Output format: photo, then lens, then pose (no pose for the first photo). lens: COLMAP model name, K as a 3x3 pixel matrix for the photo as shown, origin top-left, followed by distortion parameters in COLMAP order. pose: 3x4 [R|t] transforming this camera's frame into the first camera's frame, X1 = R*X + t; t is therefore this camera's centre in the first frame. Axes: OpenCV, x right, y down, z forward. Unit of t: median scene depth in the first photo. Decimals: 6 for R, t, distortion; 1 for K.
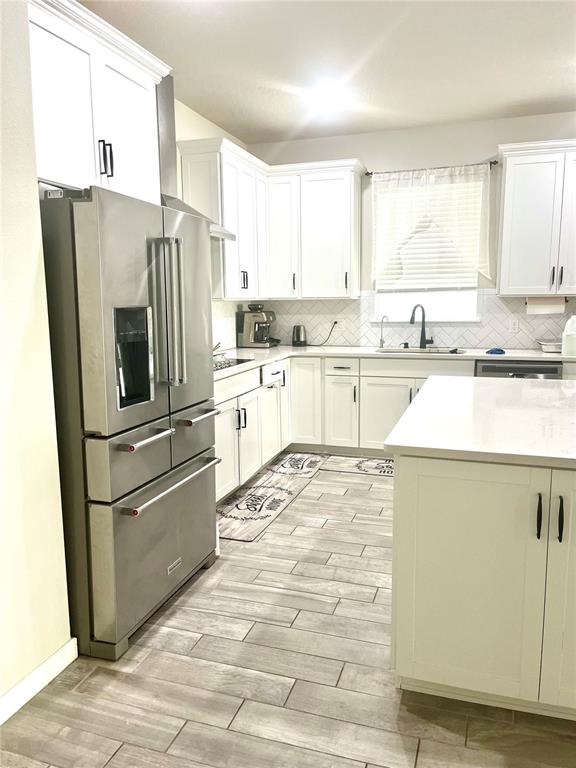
lens RADIAL K [[585.0, 0, 289.6], [0, 585.0, 379.4], [0, 0, 1]] dist [0.061166, -0.063059]
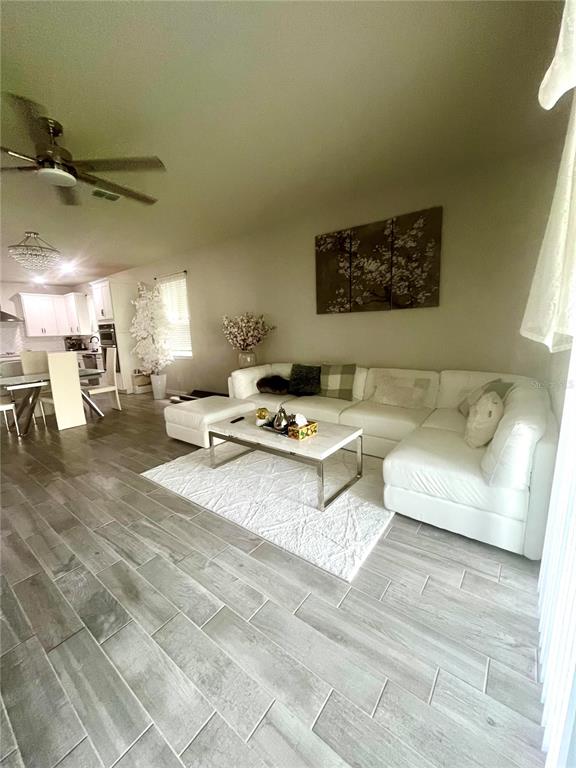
lens RADIAL K [[309.9, 0, 288.3], [0, 309.9, 382.9], [0, 0, 1]] dist [-0.004935, -0.000294]
pose [[0.944904, 0.031068, -0.325871, 2.668522], [-0.018403, 0.998953, 0.041878, 0.049487], [0.326831, -0.033573, 0.944486, -0.370644]]
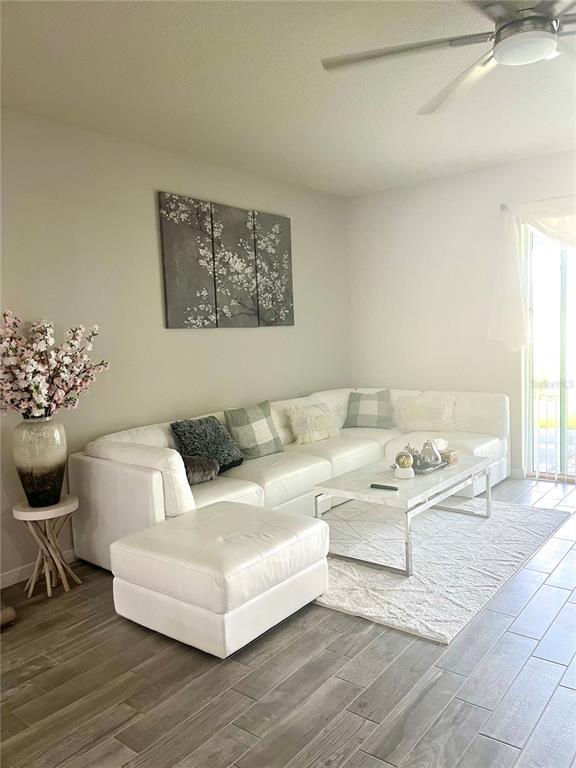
lens RADIAL K [[585.0, 0, 287.5], [0, 585.0, 387.4], [0, 0, 1]] dist [0.061166, -0.063059]
pose [[0.345744, -0.091608, 0.933846, 1.204426], [0.175882, 0.983910, 0.031401, -0.045500], [-0.921697, 0.153390, 0.356294, 0.184488]]
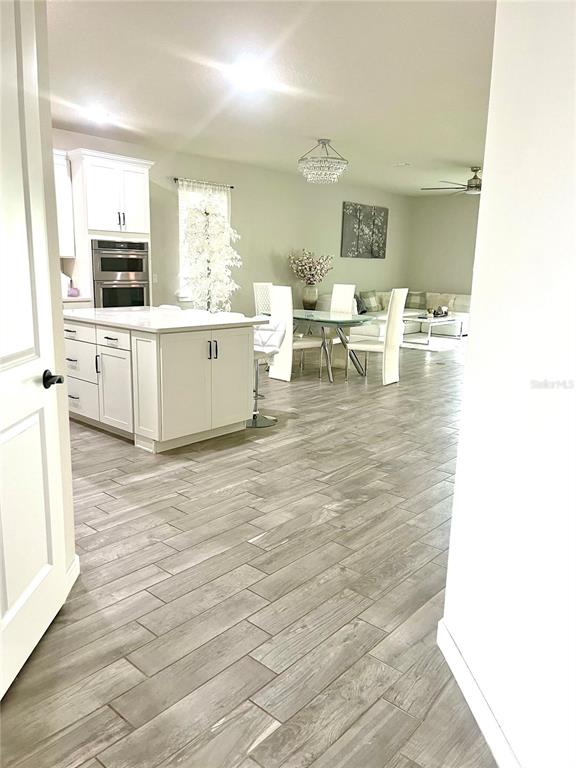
lens RADIAL K [[585.0, 0, 287.9], [0, 585.0, 383.2], [0, 0, 1]] dist [0.061166, -0.063059]
pose [[0.389428, -0.167621, 0.905676, -0.904995], [0.102850, 0.985065, 0.138090, 0.033434], [-0.915297, 0.039373, 0.400852, -0.148930]]
